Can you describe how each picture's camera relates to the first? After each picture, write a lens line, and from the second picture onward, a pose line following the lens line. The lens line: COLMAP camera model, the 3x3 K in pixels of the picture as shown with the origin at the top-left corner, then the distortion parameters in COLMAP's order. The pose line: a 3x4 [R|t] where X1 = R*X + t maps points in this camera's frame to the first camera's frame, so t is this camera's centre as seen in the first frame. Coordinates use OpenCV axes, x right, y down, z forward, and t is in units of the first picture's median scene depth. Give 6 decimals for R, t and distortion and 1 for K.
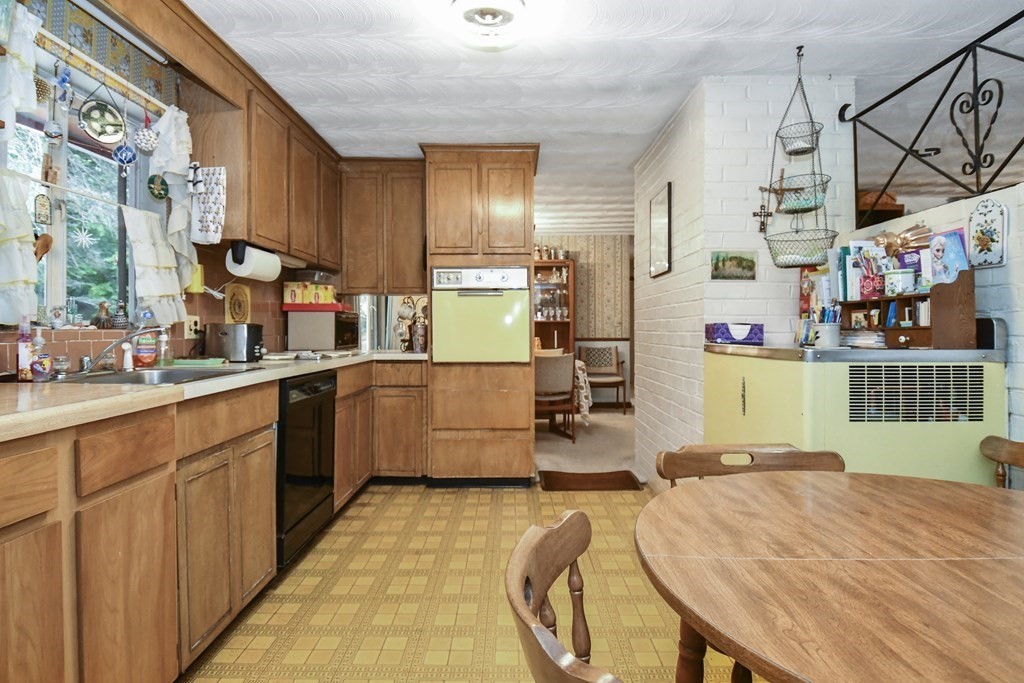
lens RADIAL K [[555.2, 0, 510.8], [0, 555.2, 334.6], [0, 0, 1]] dist [-0.002851, -0.000665]
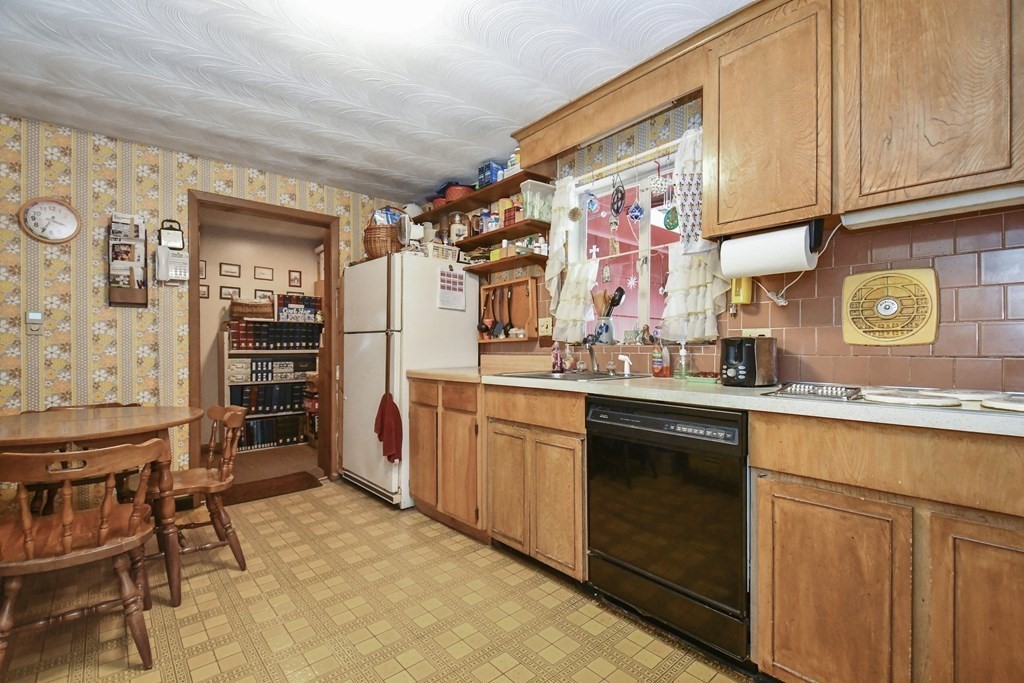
lens RADIAL K [[464.4, 0, 513.6], [0, 464.4, 344.3], [0, 0, 1]] dist [-0.004379, -0.001016]
pose [[-0.749760, -0.000173, -0.661710, 0.253188], [-0.007671, 0.999935, 0.008431, -0.016070], [0.661665, 0.011398, -0.749713, 1.619750]]
